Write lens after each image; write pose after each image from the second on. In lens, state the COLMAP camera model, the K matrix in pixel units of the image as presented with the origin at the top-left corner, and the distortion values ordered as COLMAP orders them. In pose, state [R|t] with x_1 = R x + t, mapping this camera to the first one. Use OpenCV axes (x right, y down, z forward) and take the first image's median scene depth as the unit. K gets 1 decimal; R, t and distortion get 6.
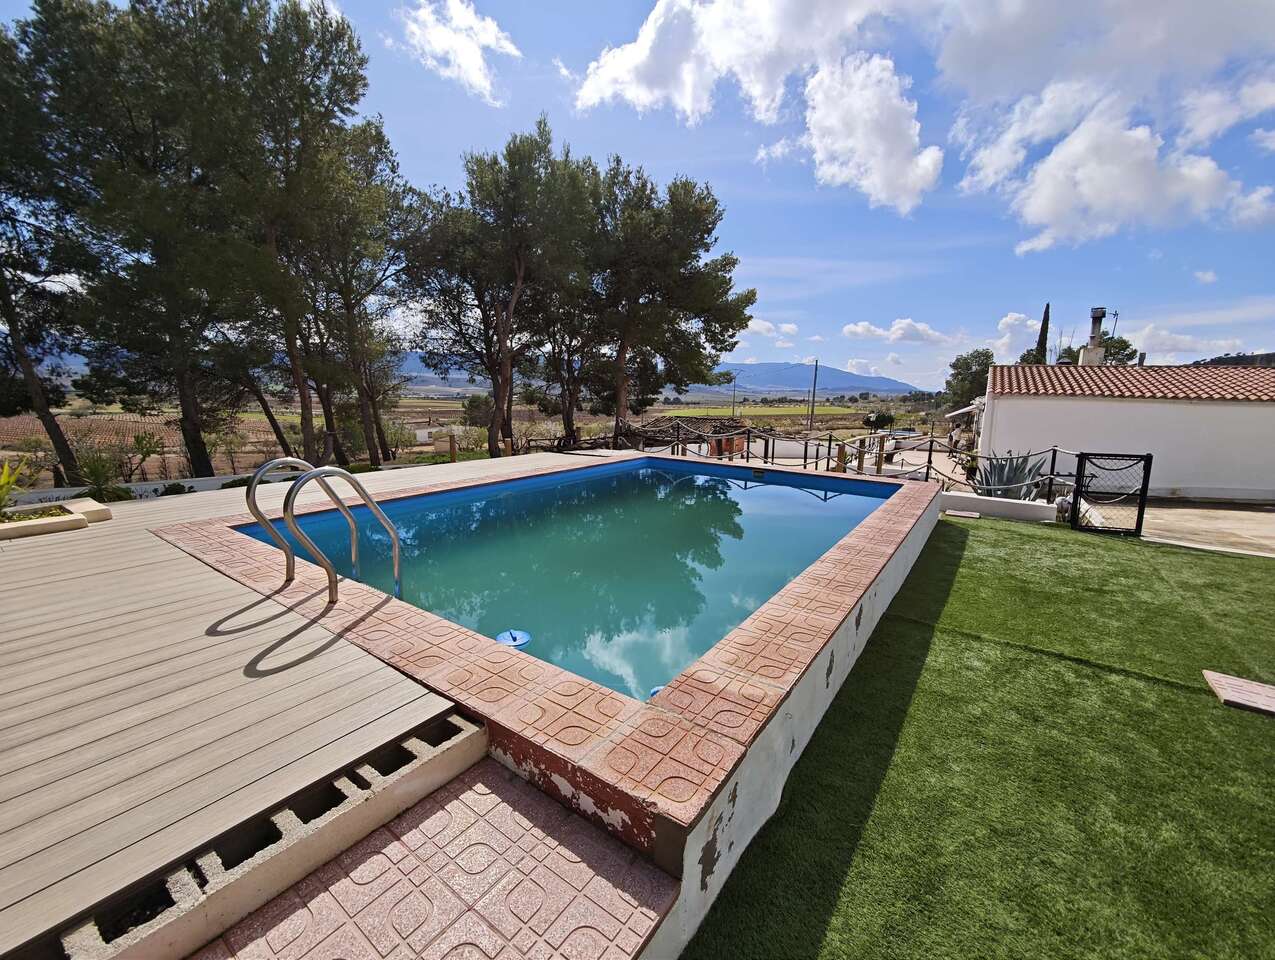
lens RADIAL K [[529.1, 0, 629.5], [0, 529.1, 482.6], [0, 0, 1]] dist [0.000173, -0.001226]
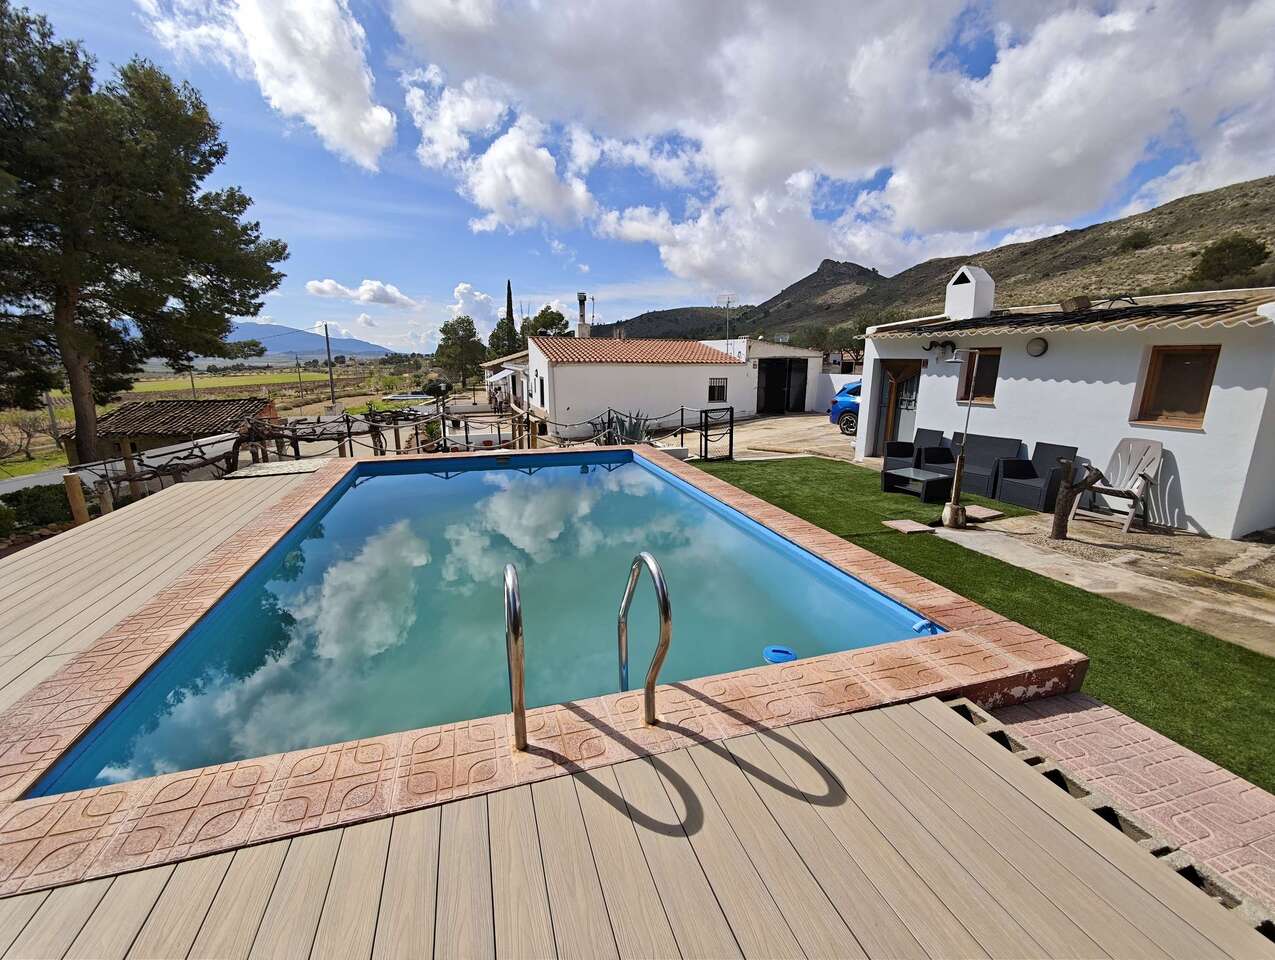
lens RADIAL K [[529.1, 0, 639.6], [0, 529.1, 488.6], [0, 0, 1]] dist [0.000173, -0.001226]
pose [[0.622121, -0.210737, 0.754026, -0.132557], [0.152576, 0.977262, 0.147243, -0.027310], [-0.767910, 0.023443, 0.640129, 0.062923]]
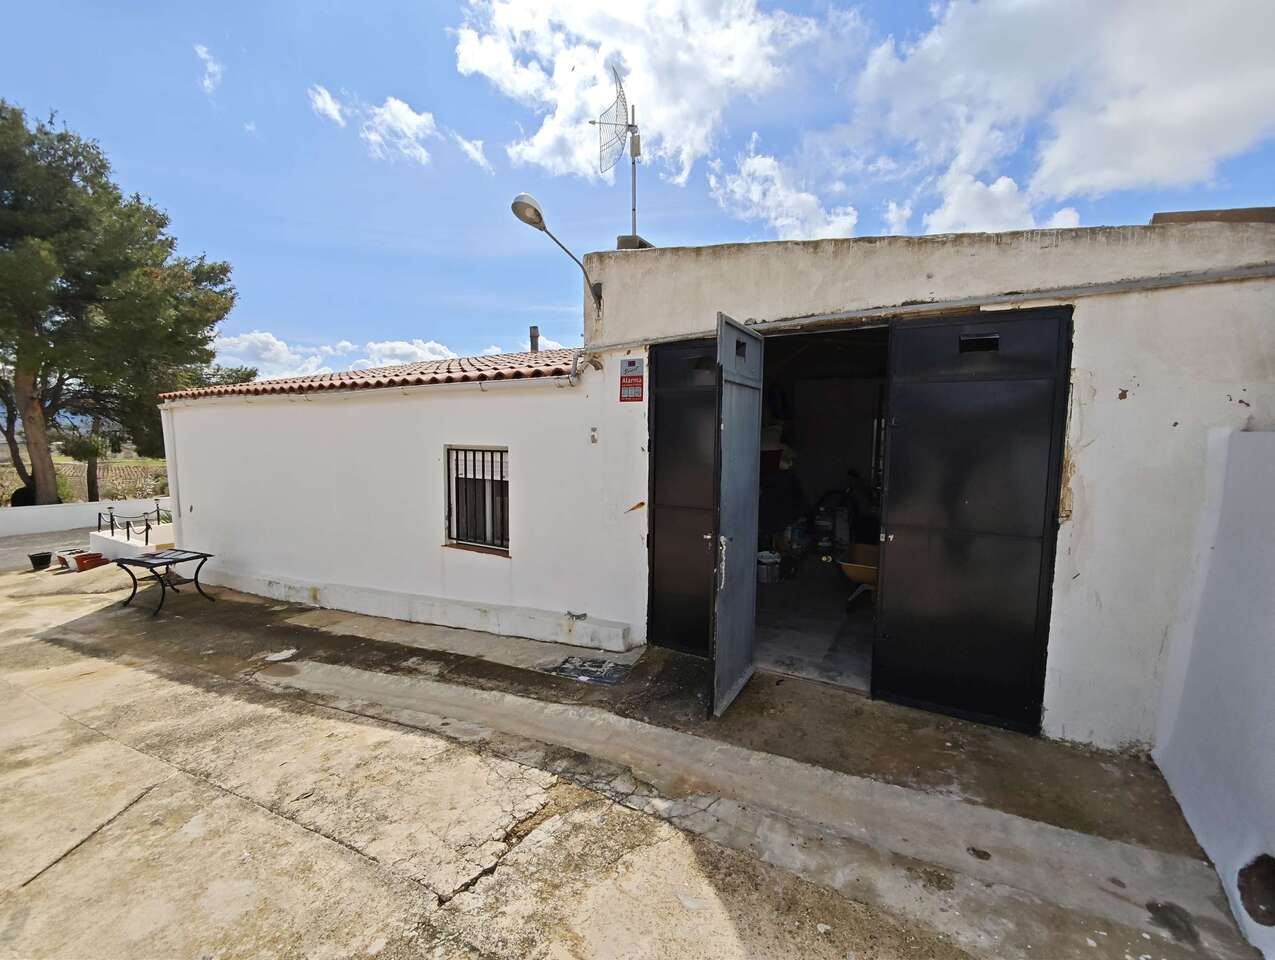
lens RADIAL K [[529.1, 0, 631.8], [0, 529.1, 472.6], [0, 0, 1]] dist [0.000173, -0.001226]
pose [[0.999561, -0.026260, 0.013711, 0.971591], [0.027516, 0.994477, -0.101286, -0.024299], [-0.010976, 0.101619, 0.994763, 0.399699]]
